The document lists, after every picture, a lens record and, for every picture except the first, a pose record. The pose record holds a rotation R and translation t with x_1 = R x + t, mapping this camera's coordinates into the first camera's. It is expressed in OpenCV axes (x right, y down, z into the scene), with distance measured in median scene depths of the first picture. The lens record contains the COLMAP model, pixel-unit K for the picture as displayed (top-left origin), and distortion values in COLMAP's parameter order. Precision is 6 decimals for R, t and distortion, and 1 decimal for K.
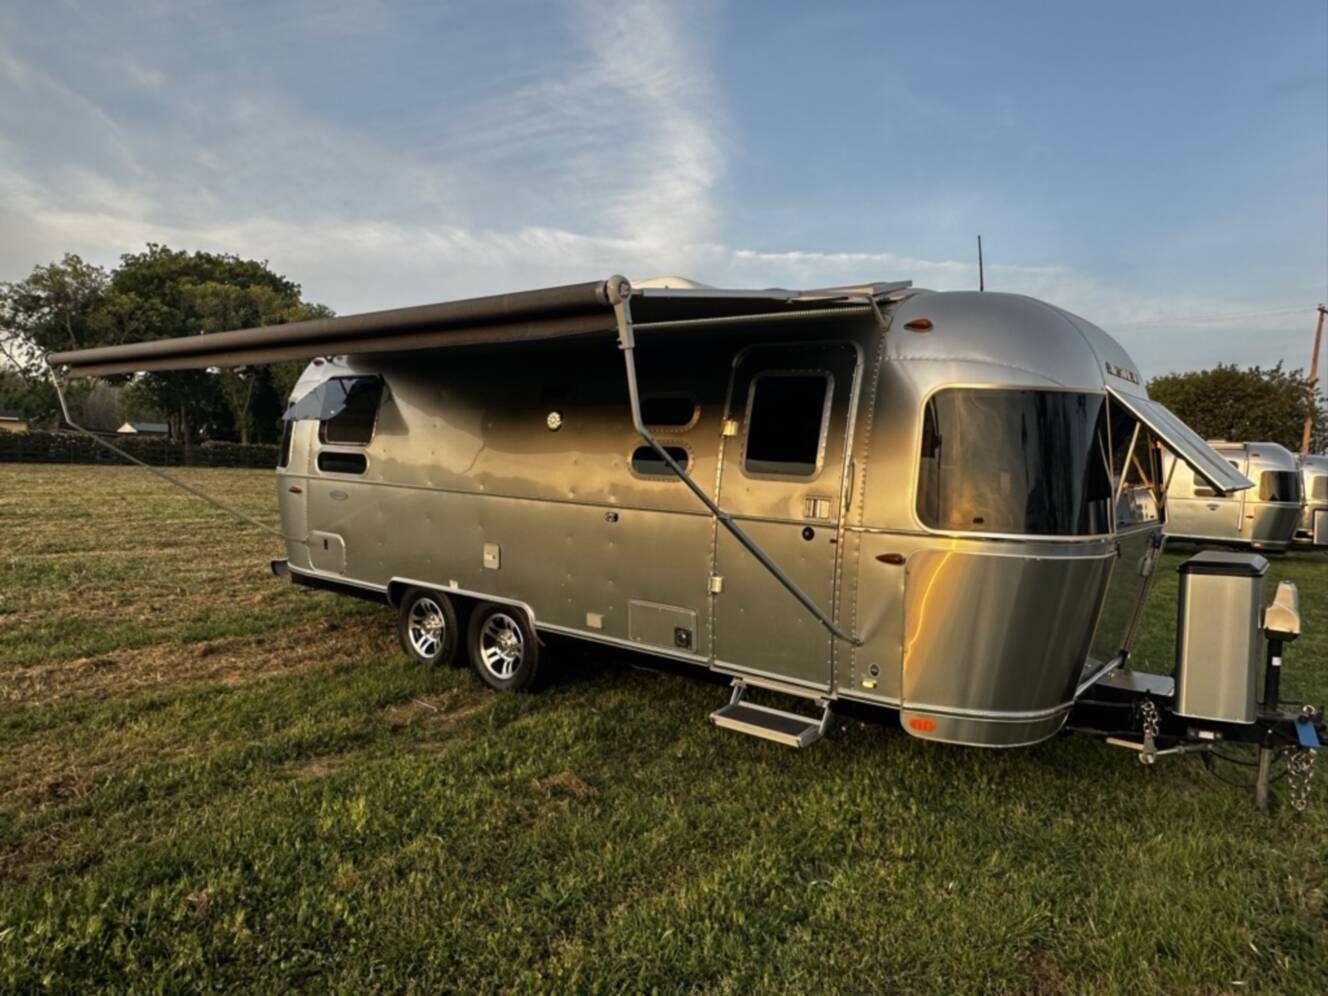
lens RADIAL K [[875.2, 0, 663.7], [0, 875.2, 504.2], [0, 0, 1]] dist [-0.004053, 0.004104]
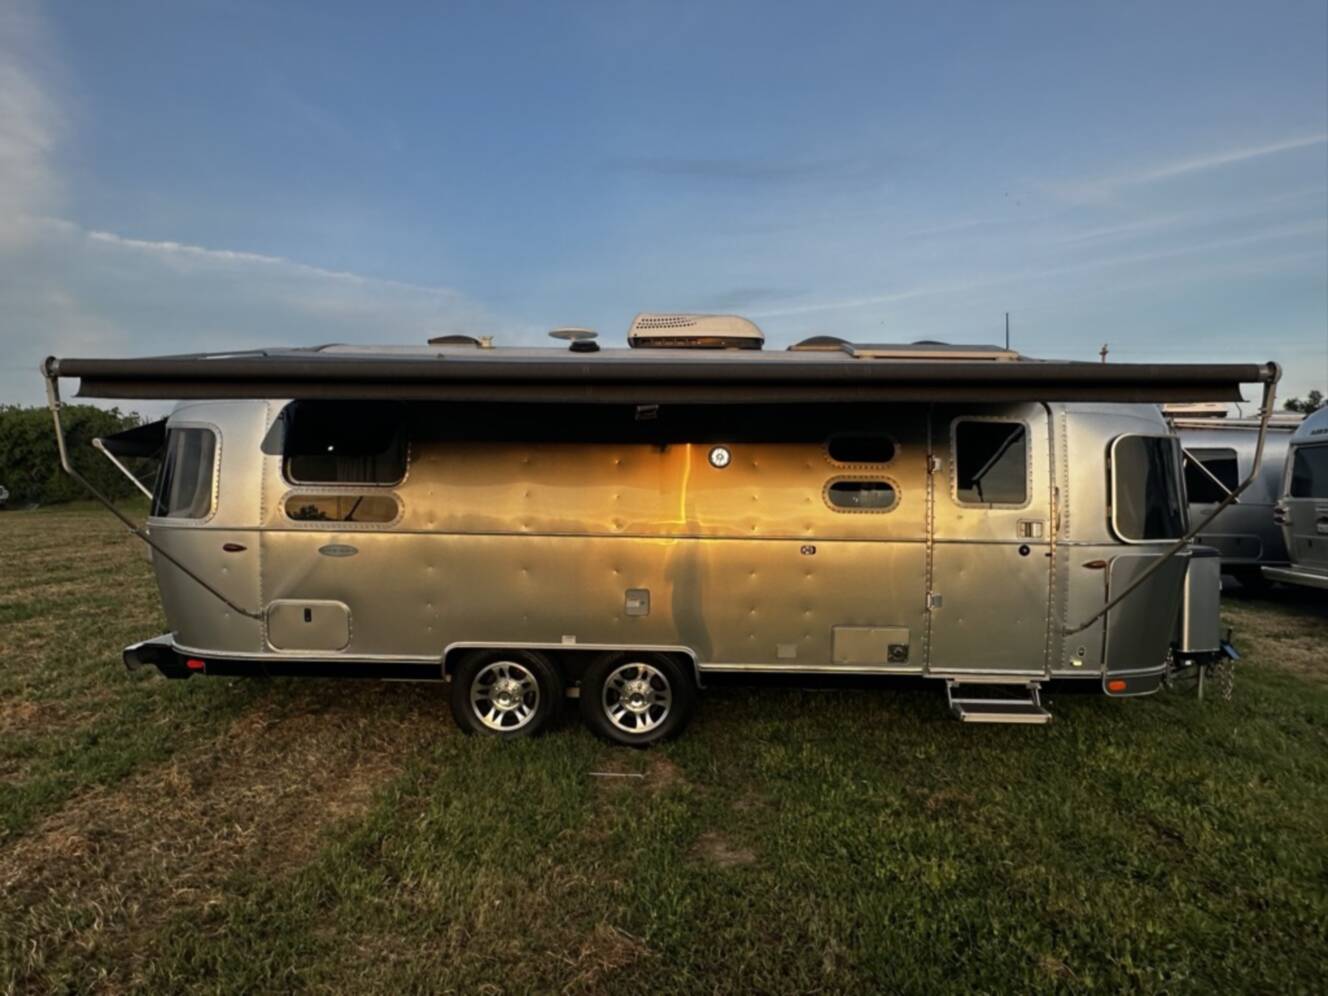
lens RADIAL K [[875.2, 0, 663.6], [0, 875.2, 501.4], [0, 0, 1]] dist [-0.004053, 0.004104]
pose [[0.796294, -0.041320, 0.603496, -0.901395], [0.051781, 0.998658, 0.000052, -0.056781], [-0.602689, 0.031208, 0.797366, 0.293942]]
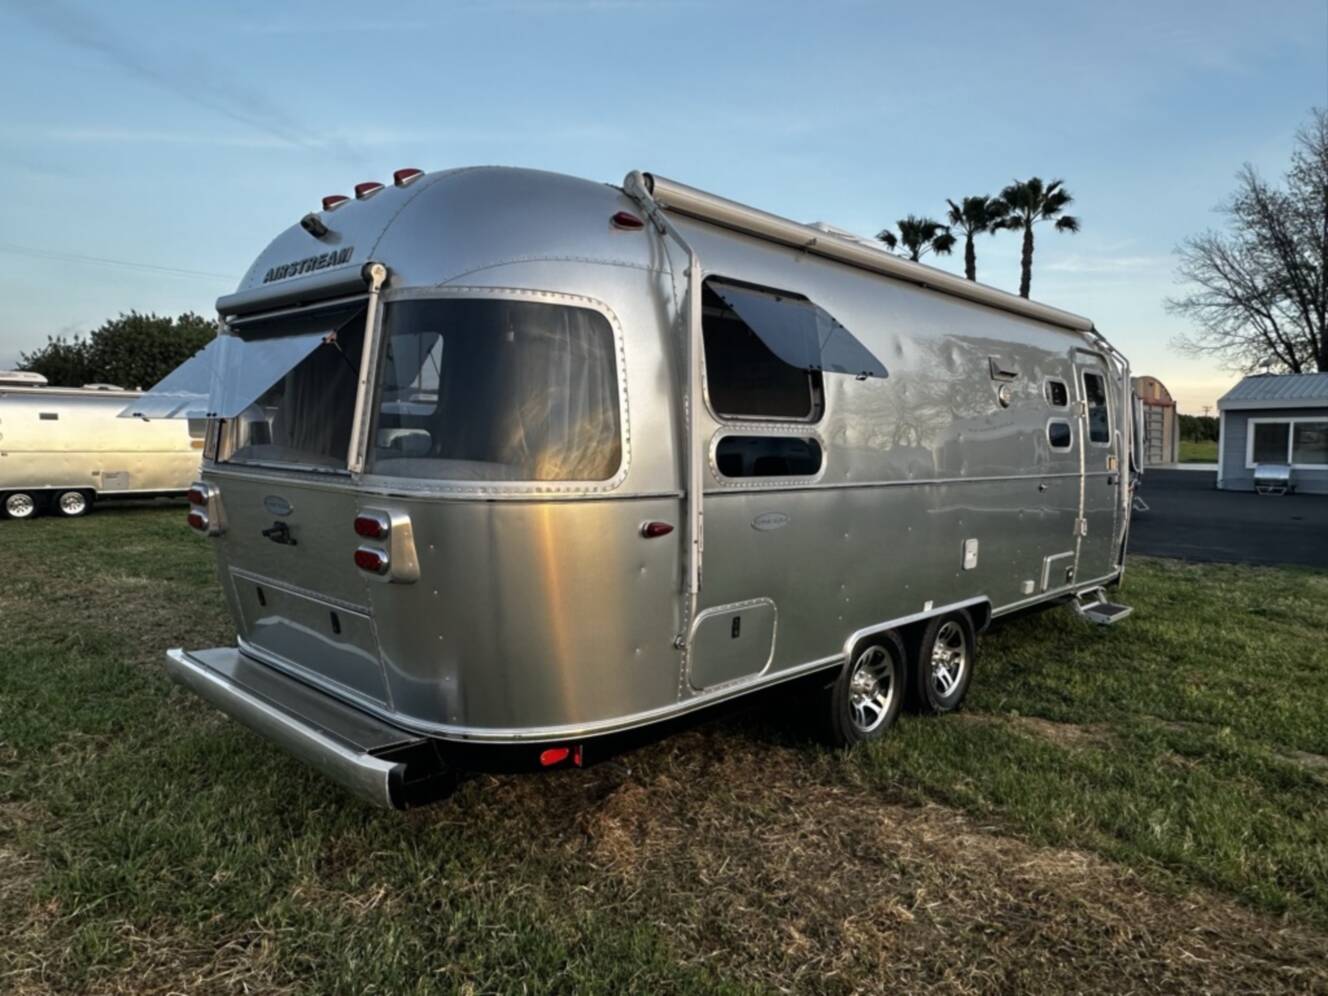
lens RADIAL K [[875.2, 0, 654.3], [0, 875.2, 509.8], [0, 0, 1]] dist [-0.004053, 0.004104]
pose [[0.094175, -0.118307, 0.988501, -1.299949], [0.044471, 0.992423, 0.114539, -0.114644], [-0.994562, 0.033172, 0.098723, 1.503077]]
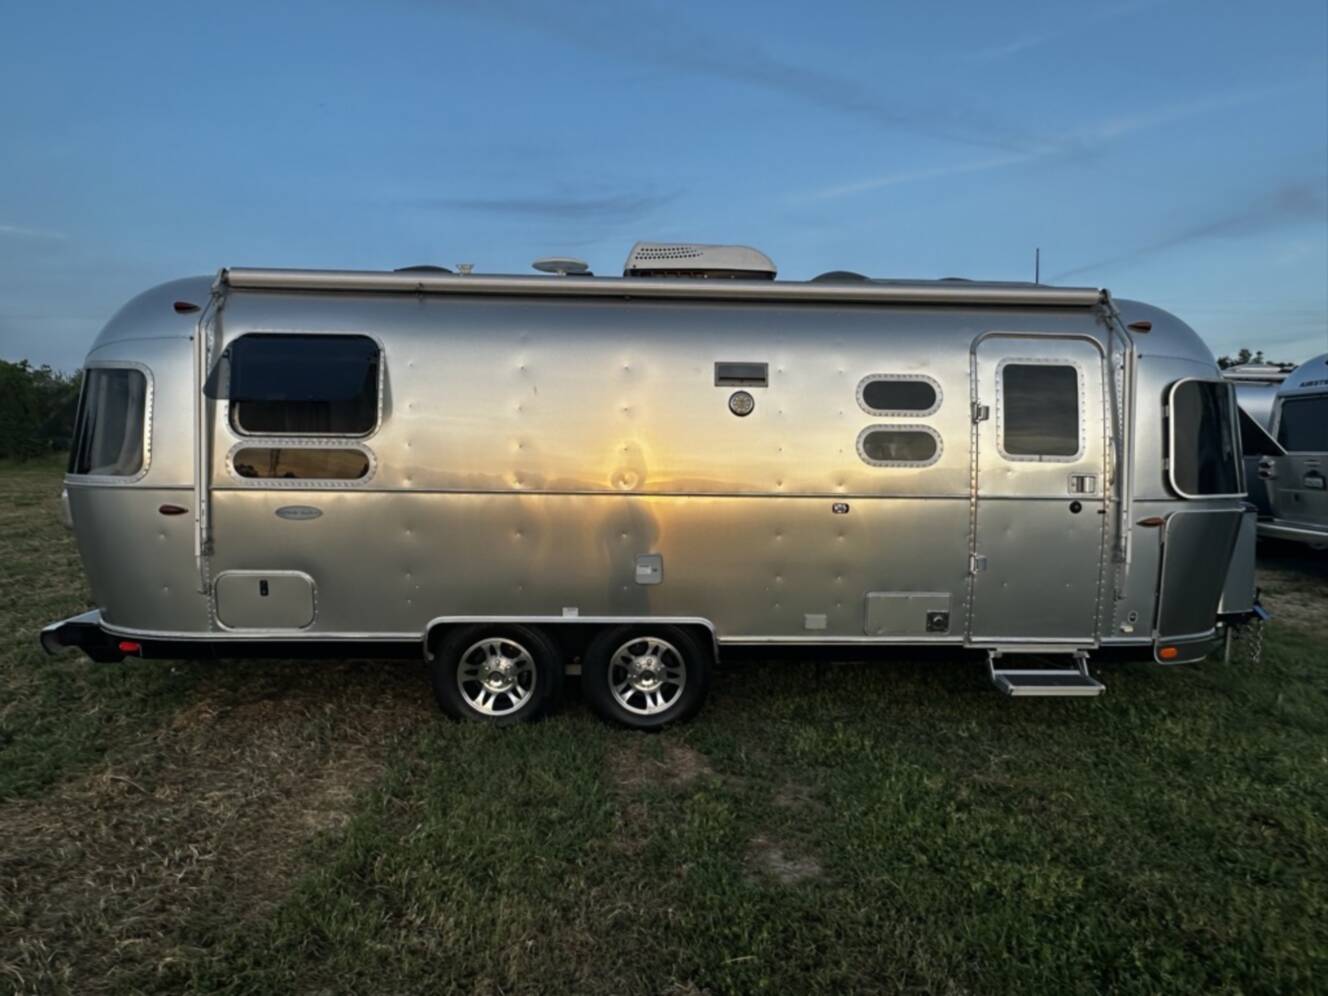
lens RADIAL K [[875.2, 0, 664.5], [0, 875.2, 499.9], [0, 0, 1]] dist [-0.004053, 0.004104]
pose [[0.752955, -0.074118, 0.653884, -0.883488], [0.054548, 0.997247, 0.050225, -0.055641], [-0.655807, -0.002149, 0.754926, 0.458579]]
